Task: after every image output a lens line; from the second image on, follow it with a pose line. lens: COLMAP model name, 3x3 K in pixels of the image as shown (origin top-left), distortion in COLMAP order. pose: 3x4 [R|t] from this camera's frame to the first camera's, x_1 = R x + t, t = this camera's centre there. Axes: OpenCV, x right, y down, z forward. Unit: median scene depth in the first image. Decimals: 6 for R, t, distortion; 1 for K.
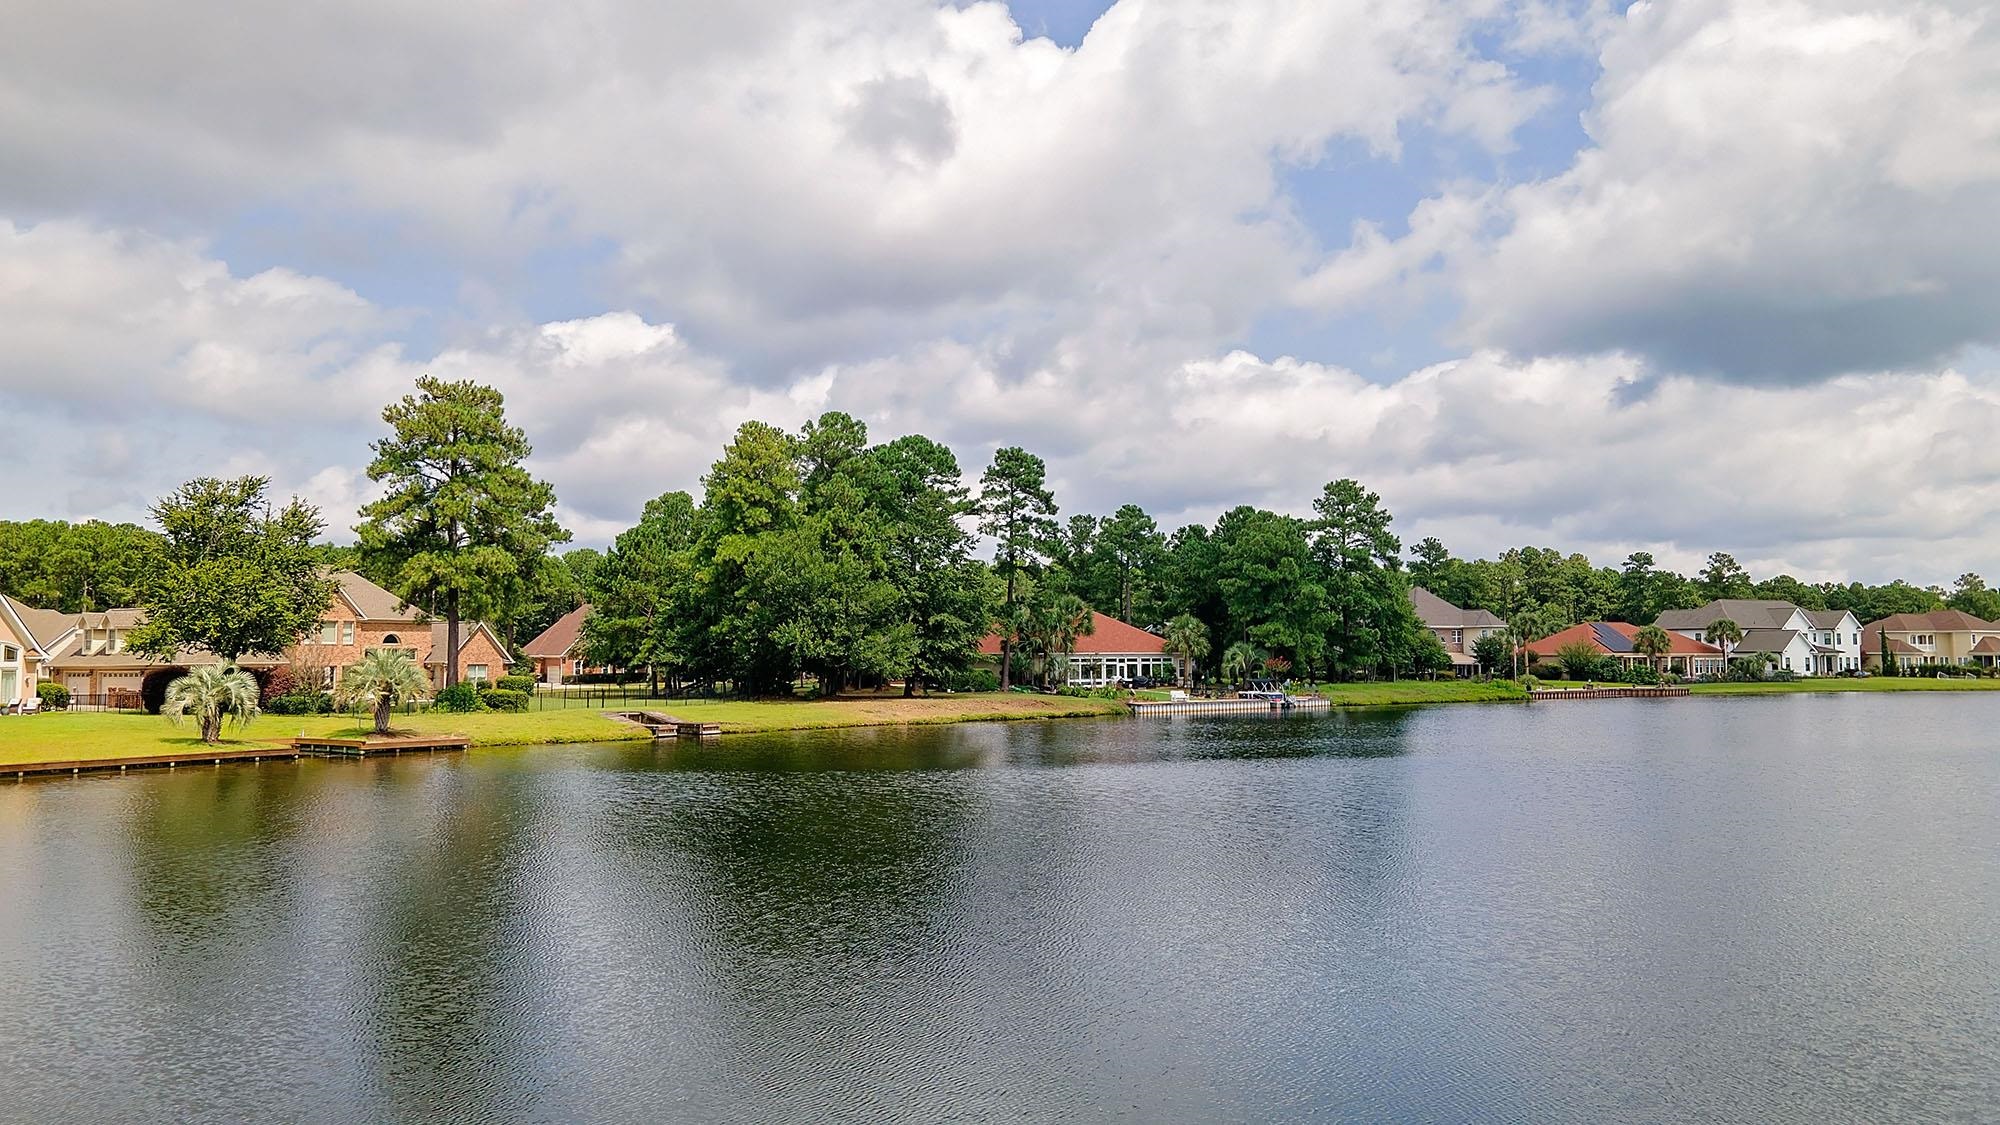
lens RADIAL K [[1457.3, 0, 1000.0], [0, 1457.3, 562.5], [0, 0, 1]] dist [0.016843, 0.047608]
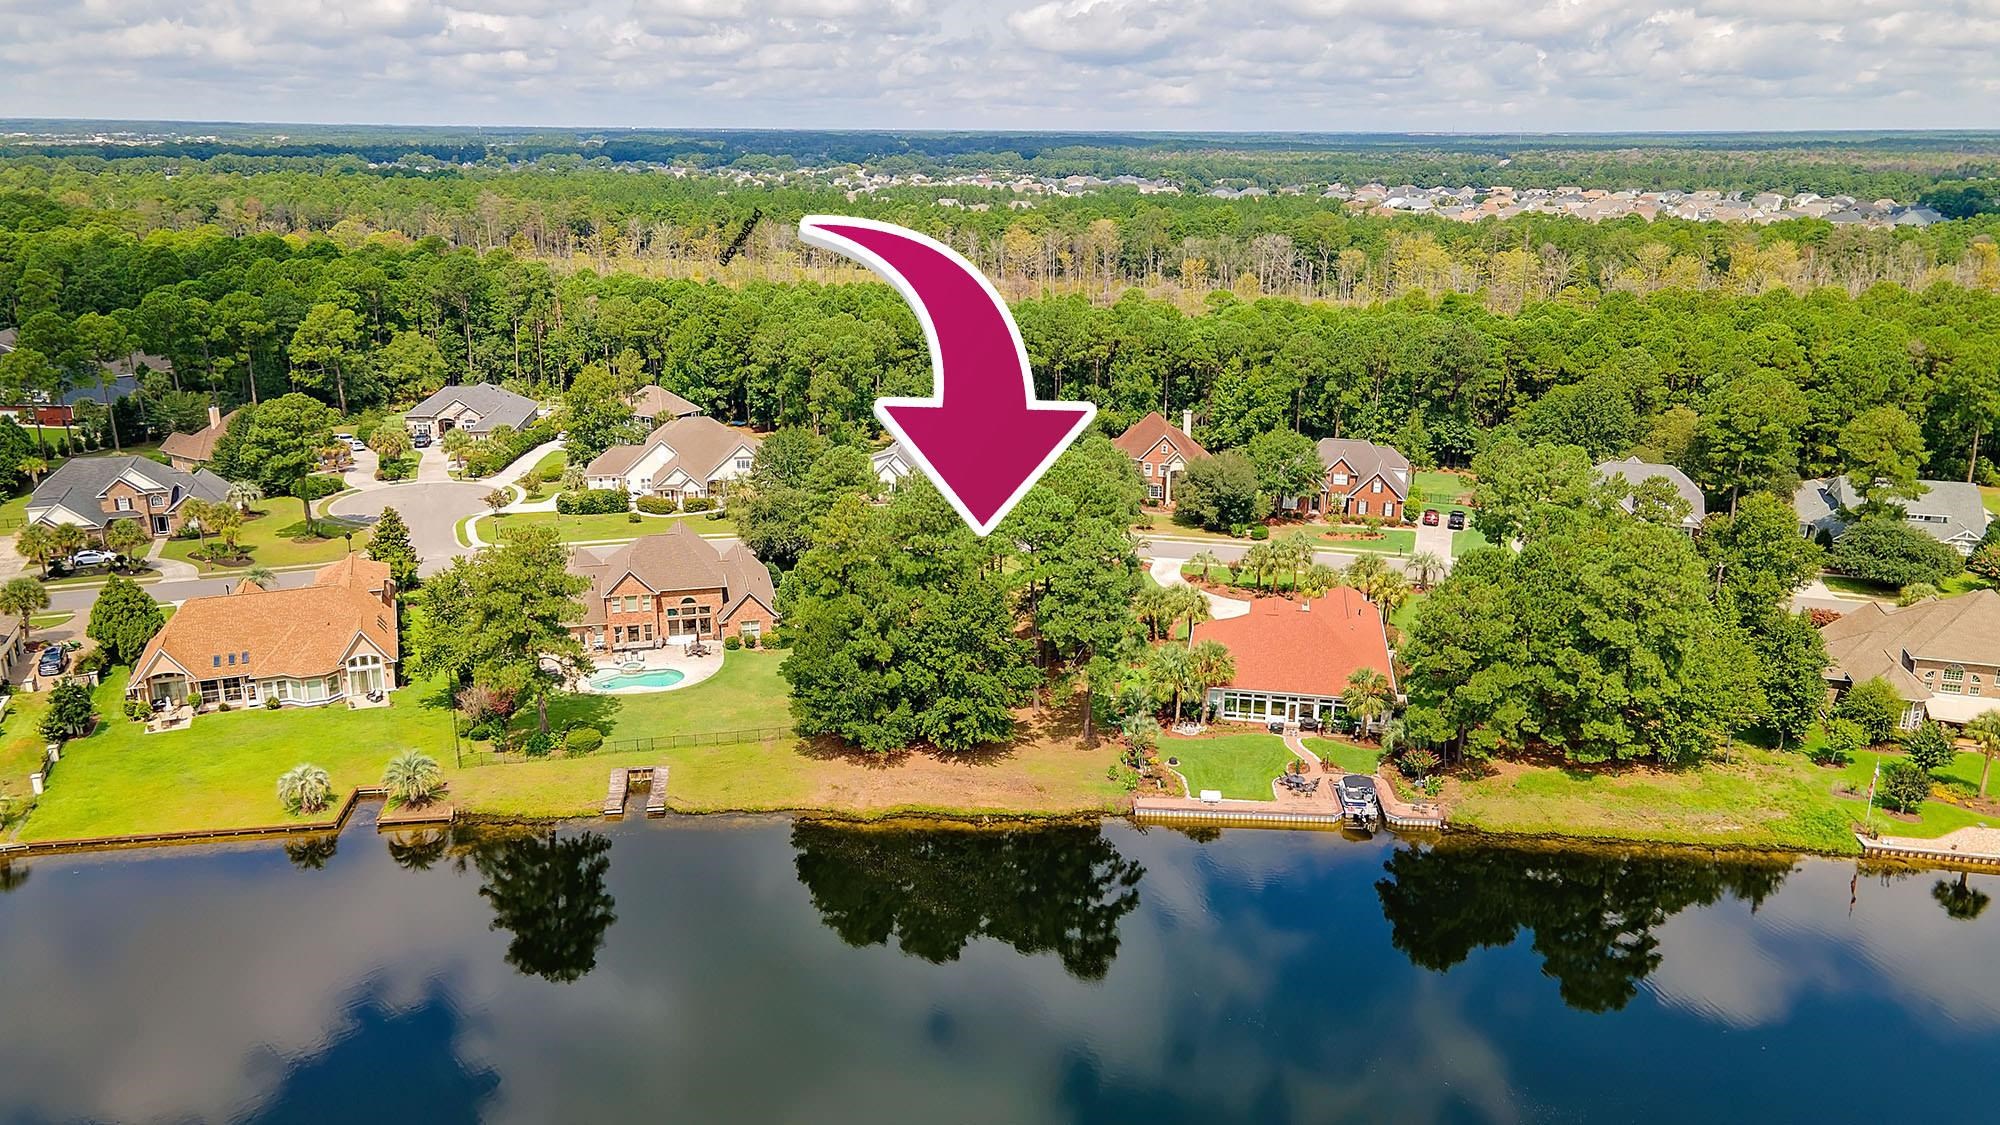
lens RADIAL K [[1457.3, 0, 1000.0], [0, 1457.3, 562.5], [0, 0, 1]] dist [0.016843, 0.047608]
pose [[0.716199, 0.206646, -0.666600, 0.620331], [0.033598, 0.943840, 0.328689, -0.373141], [0.697086, -0.257804, 0.669035, 0.259060]]
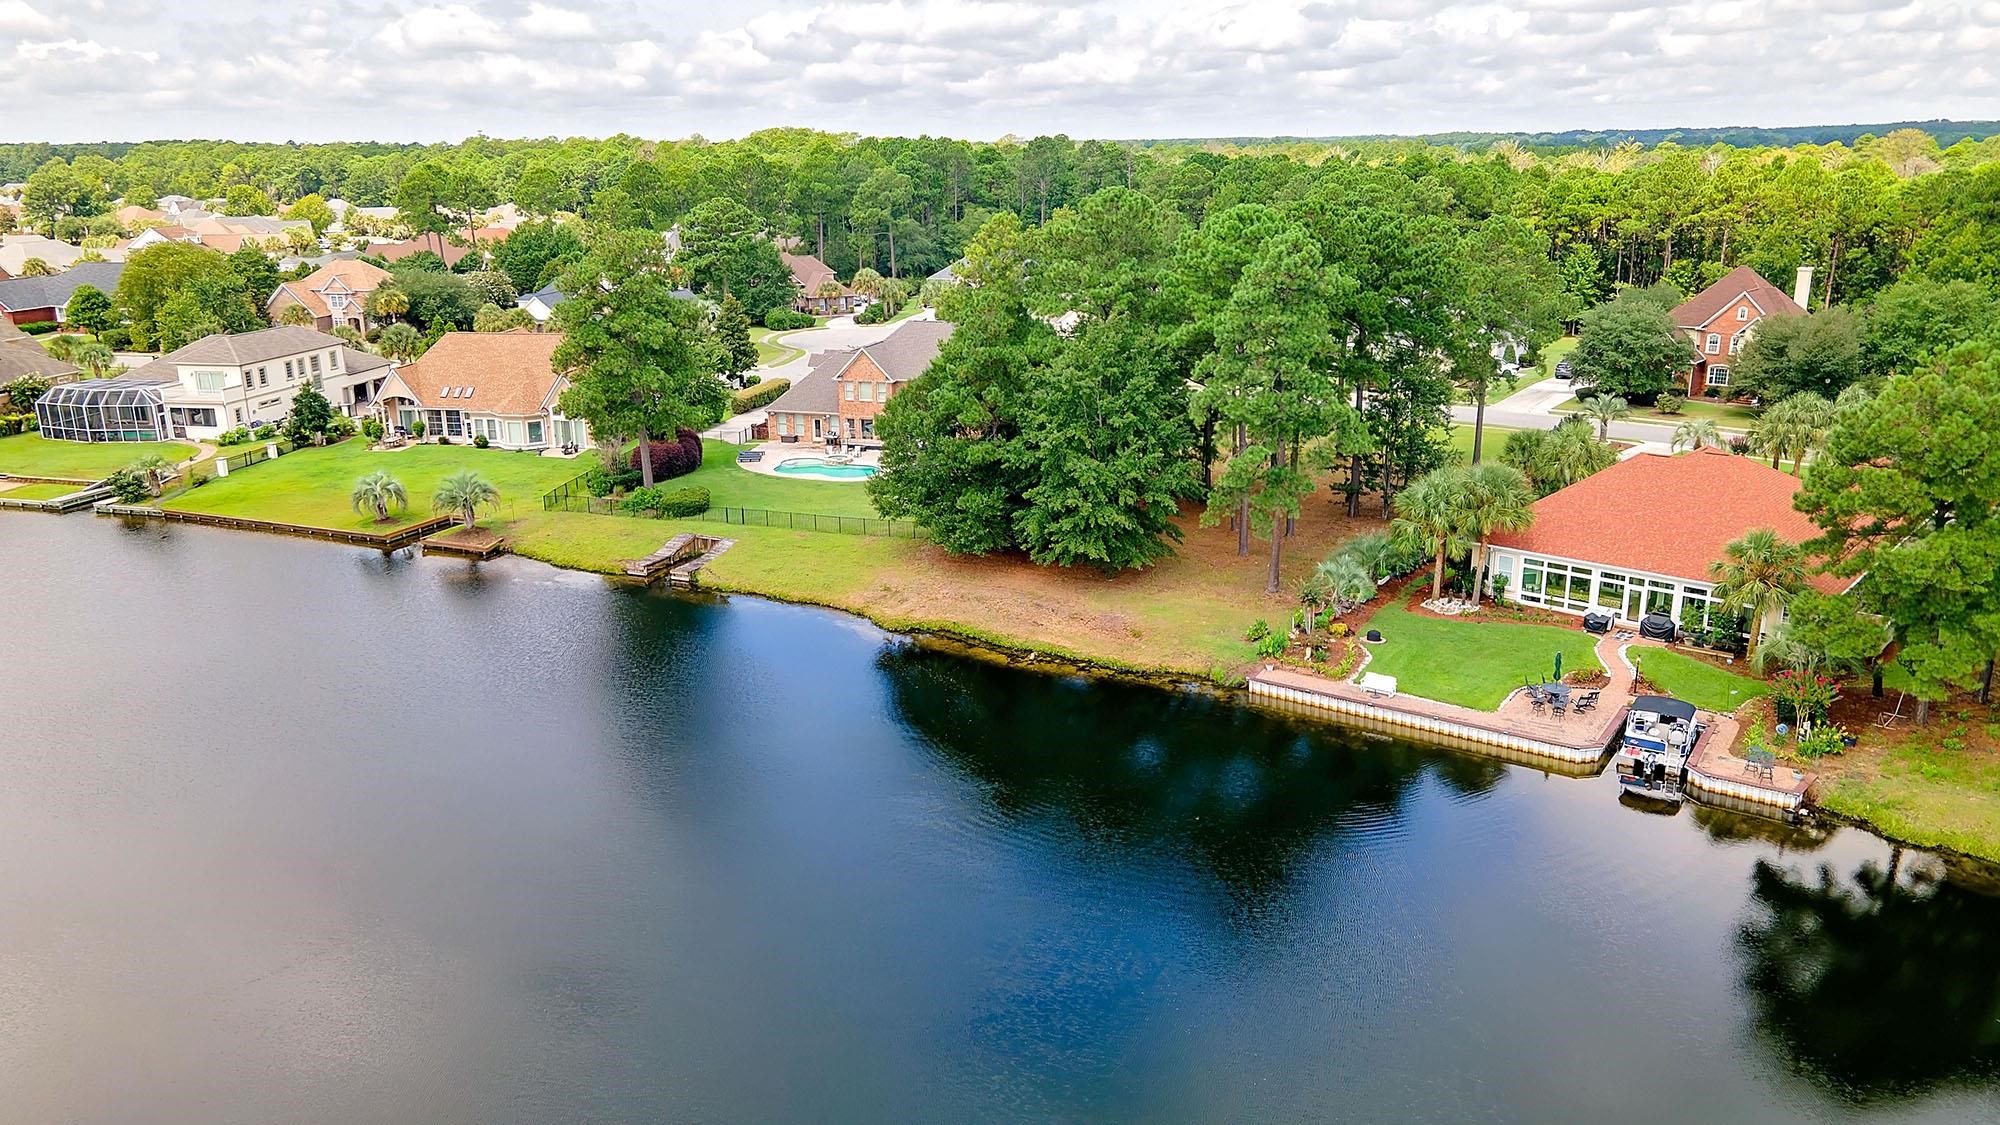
lens RADIAL K [[1457.3, 0, 1000.0], [0, 1457.3, 562.5], [0, 0, 1]] dist [0.016843, 0.047608]
pose [[0.255006, 0.269381, -0.928658, 0.594735], [0.067216, 0.953148, 0.294942, -0.135461], [0.964600, -0.137633, 0.224951, 0.686982]]
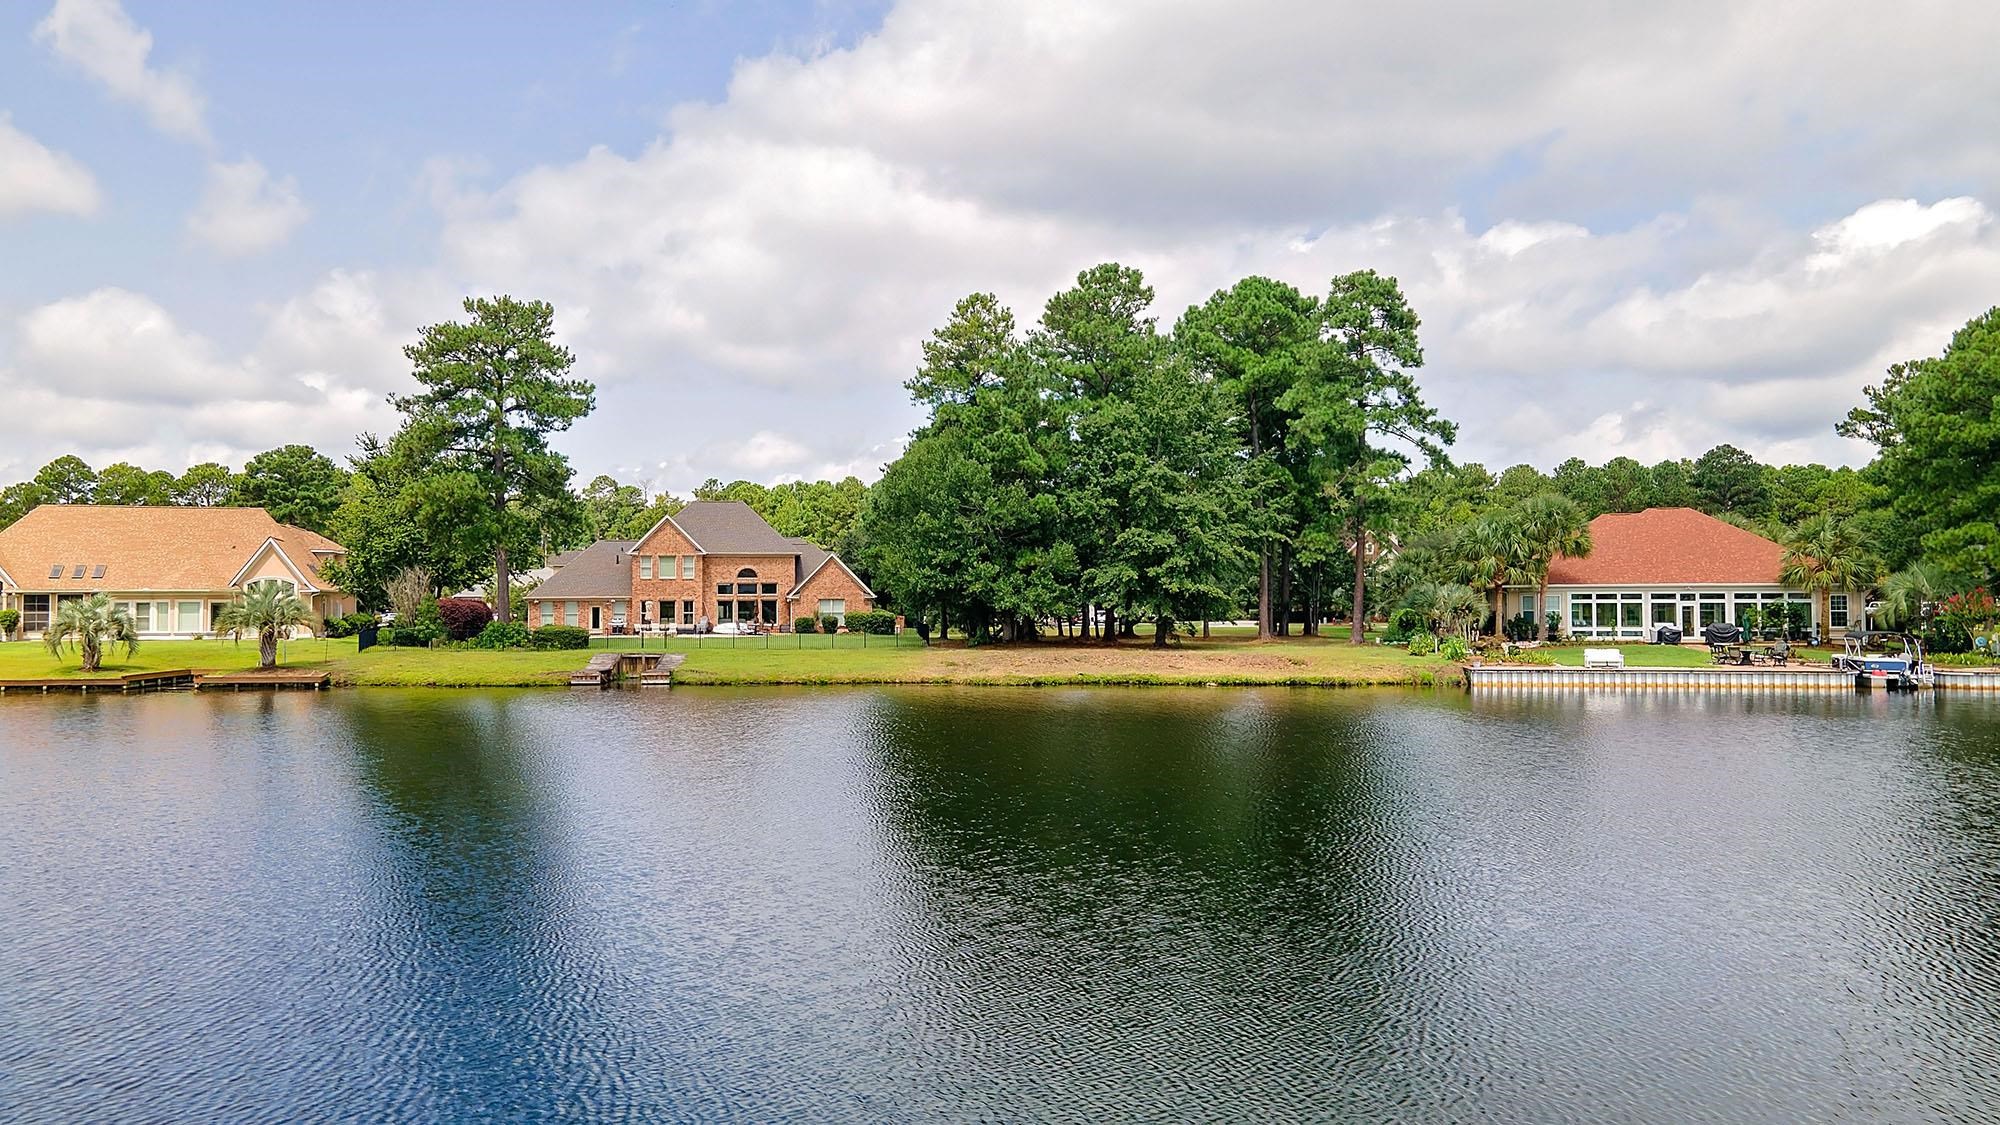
lens RADIAL K [[1443.3, 0, 1000.0], [0, 1443.3, 562.5], [0, 0, 1]] dist [0.027629, 0.004025]
pose [[0.662154, -0.016987, -0.749175, 0.373048], [0.047858, 0.998661, 0.019655, 0.030150], [0.747838, -0.048869, 0.662080, 0.427471]]
